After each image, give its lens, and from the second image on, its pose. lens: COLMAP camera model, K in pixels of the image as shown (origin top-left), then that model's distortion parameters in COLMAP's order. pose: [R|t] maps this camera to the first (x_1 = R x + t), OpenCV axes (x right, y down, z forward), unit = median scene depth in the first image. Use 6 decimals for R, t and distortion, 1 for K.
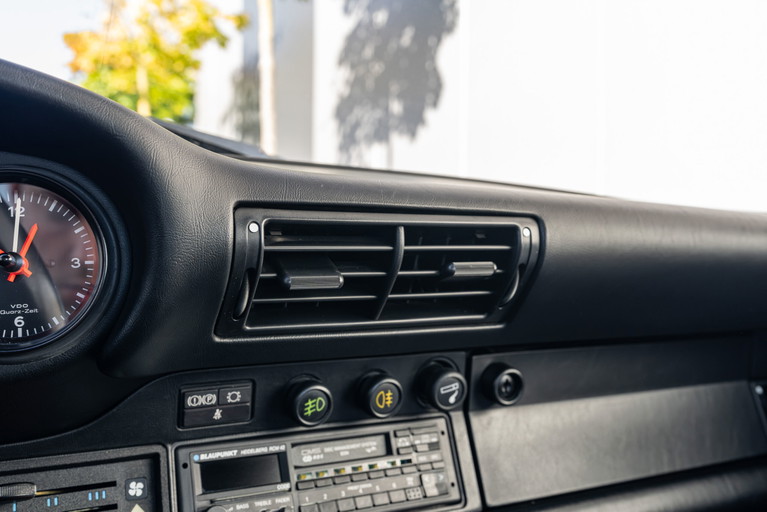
lens RADIAL K [[748.7, 0, 383.5], [0, 748.7, 256.0], [0, 0, 1]] dist [-0.002105, 0.012166]
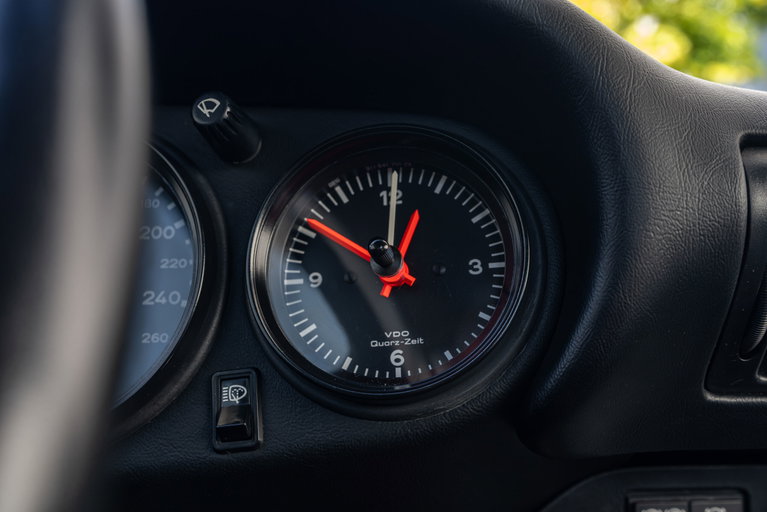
lens RADIAL K [[748.7, 0, 383.5], [0, 748.7, 256.0], [0, 0, 1]] dist [-0.002105, 0.012166]
pose [[0.906045, -0.094486, -0.412498, -0.177085], [0.007776, 0.978308, -0.207008, 0.107942], [0.423110, 0.184351, 0.887126, 0.323114]]
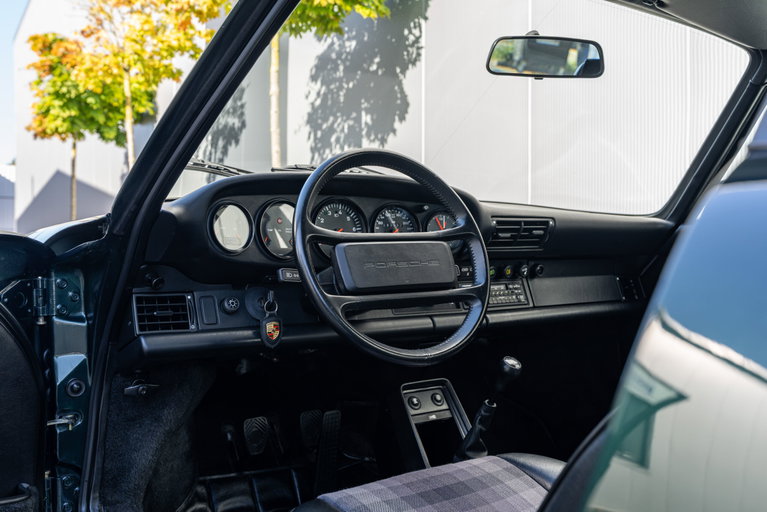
lens RADIAL K [[748.7, 0, 383.5], [0, 748.7, 256.0], [0, 0, 1]] dist [-0.002105, 0.012166]
pose [[0.993464, -0.014357, 0.113237, -1.023845], [0.012214, 0.999733, 0.019601, 0.050052], [-0.113488, -0.018089, 0.993375, -2.501648]]
